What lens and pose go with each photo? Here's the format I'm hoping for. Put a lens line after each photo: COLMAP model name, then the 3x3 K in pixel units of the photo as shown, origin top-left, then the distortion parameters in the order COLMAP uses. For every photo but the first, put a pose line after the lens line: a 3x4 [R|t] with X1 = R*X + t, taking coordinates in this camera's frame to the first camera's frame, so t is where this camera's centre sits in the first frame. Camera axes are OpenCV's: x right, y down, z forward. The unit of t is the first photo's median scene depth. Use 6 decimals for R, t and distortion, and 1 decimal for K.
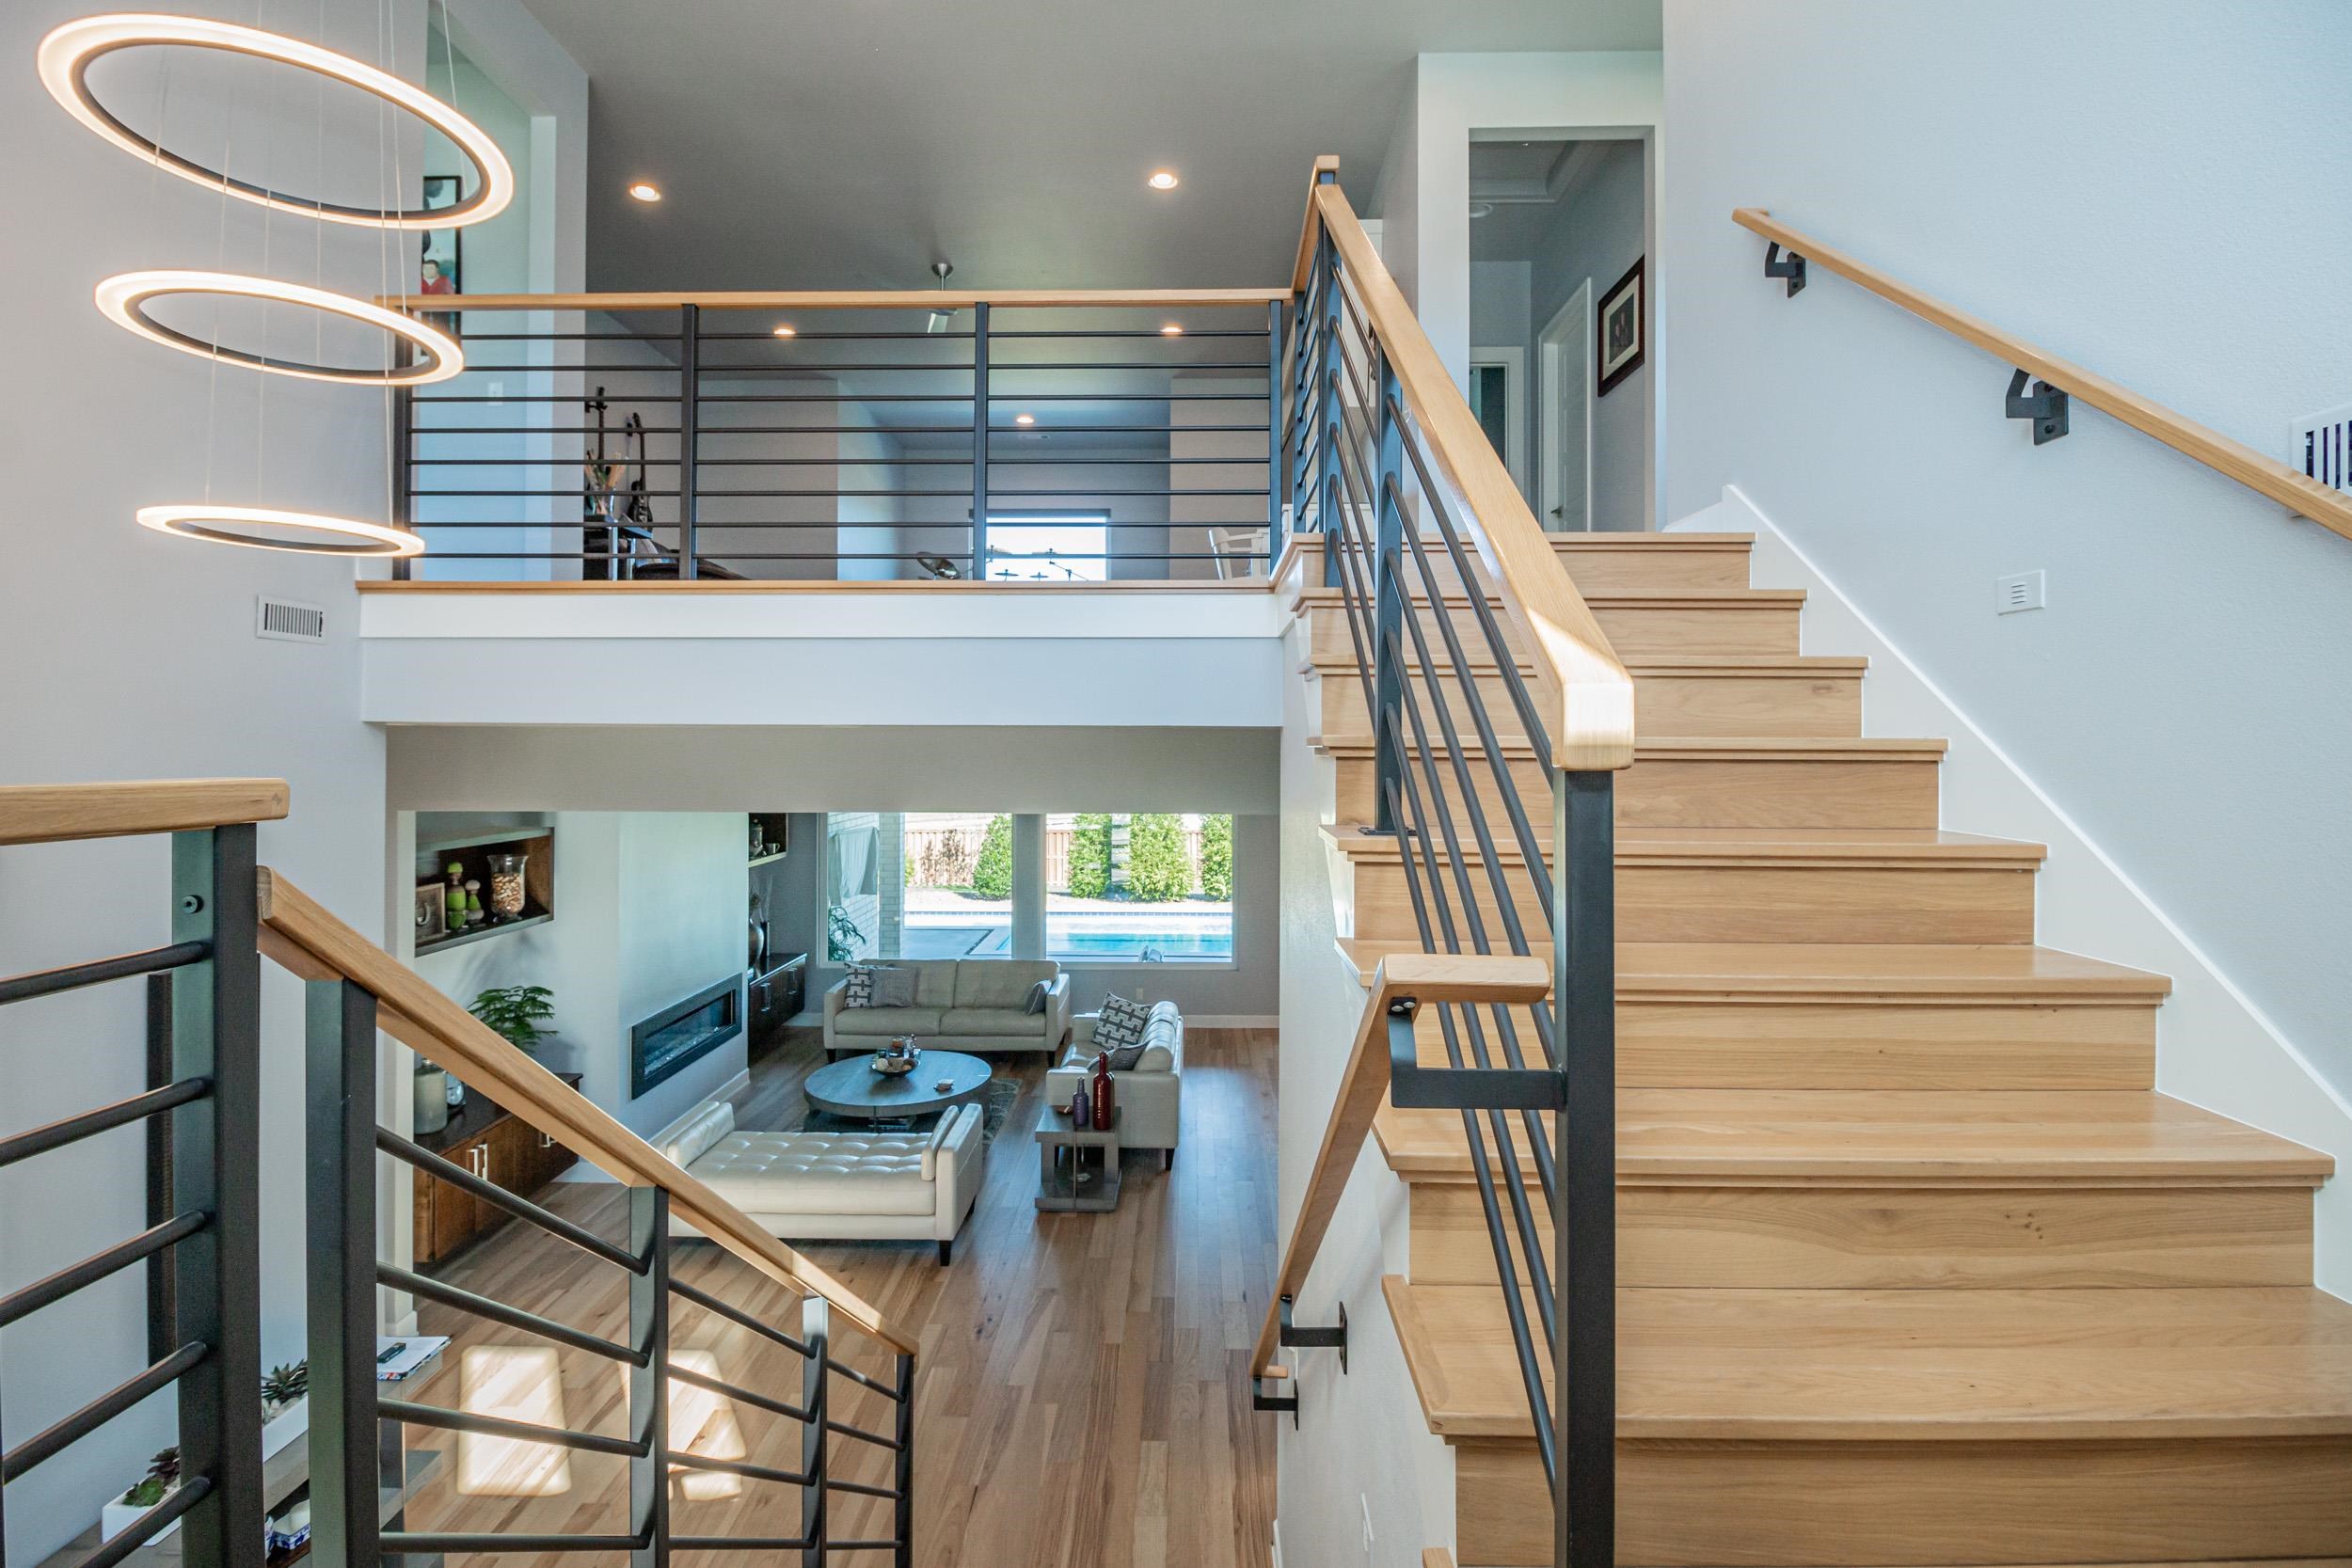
lens RADIAL K [[1084.7, 0, 1181.1], [0, 1084.7, 771.2], [0, 0, 1]] dist [-0.001450, -0.000257]
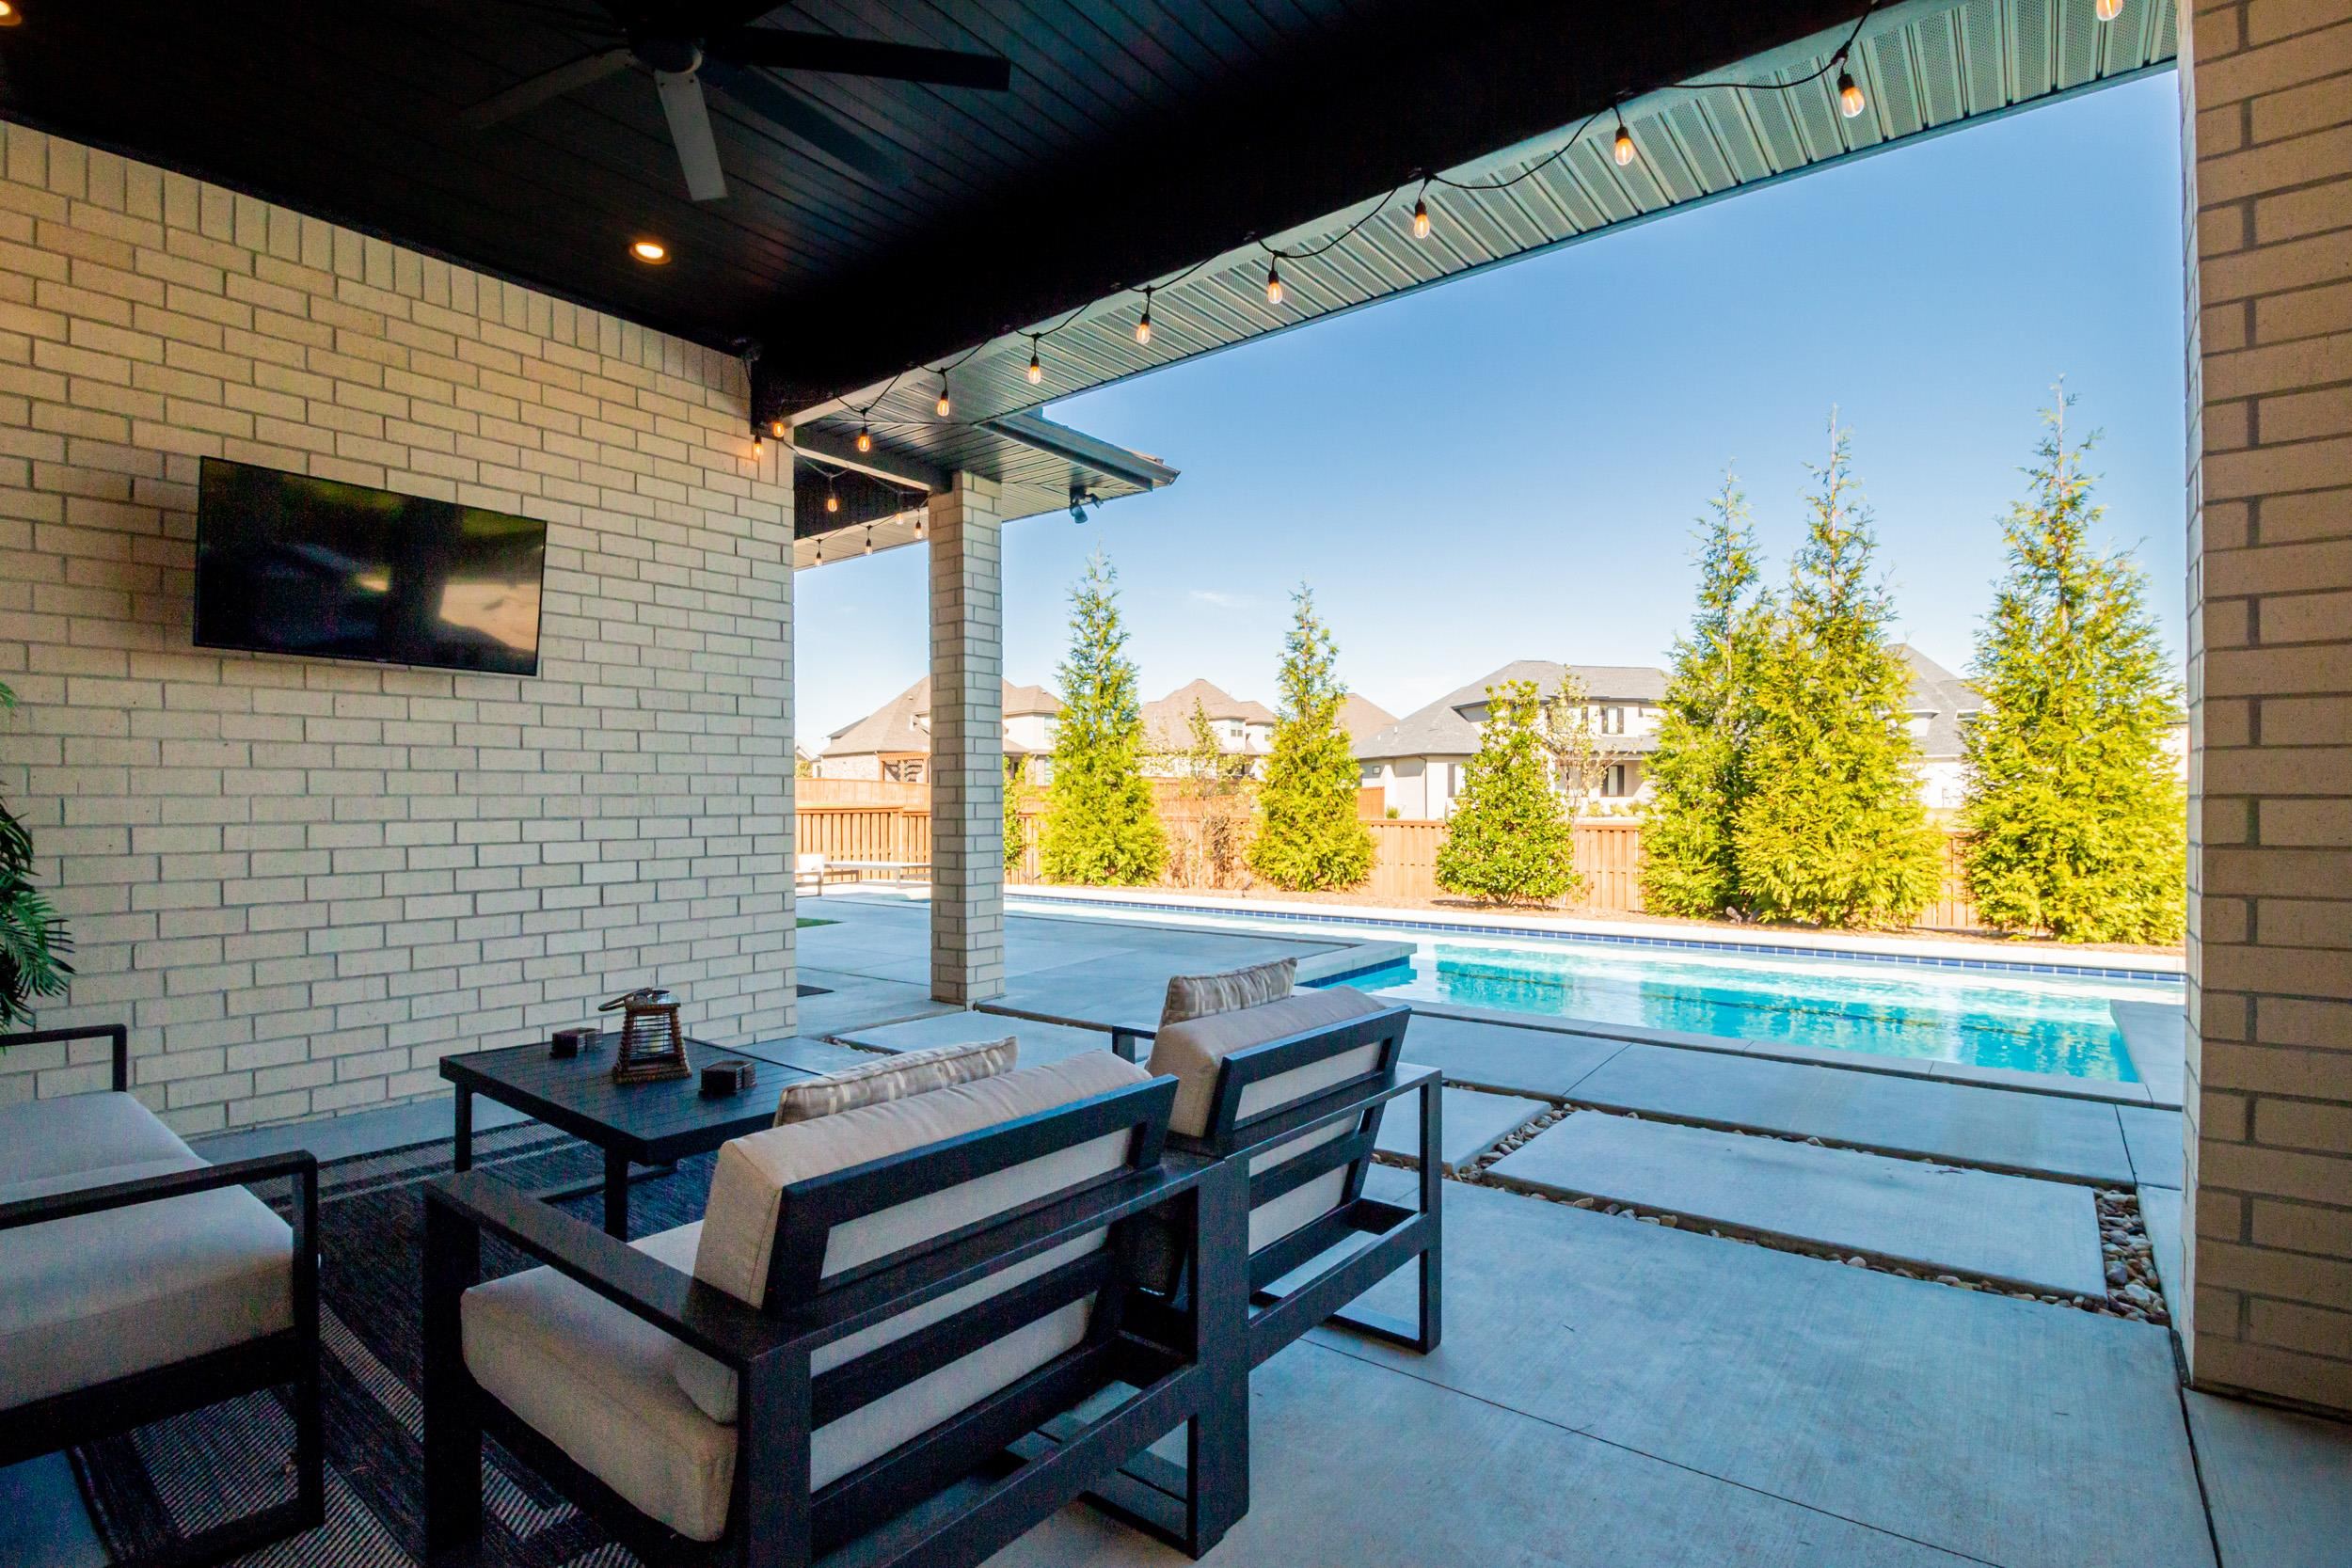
lens RADIAL K [[1084.7, 0, 1172.2], [0, 1084.7, 794.2], [0, 0, 1]] dist [-0.001450, -0.000257]
pose [[0.802238, -0.001399, -0.597003, 0.023732], [-0.002159, 0.999984, -0.005245, 0.070765], [0.597001, 0.005497, 0.802222, 0.501640]]
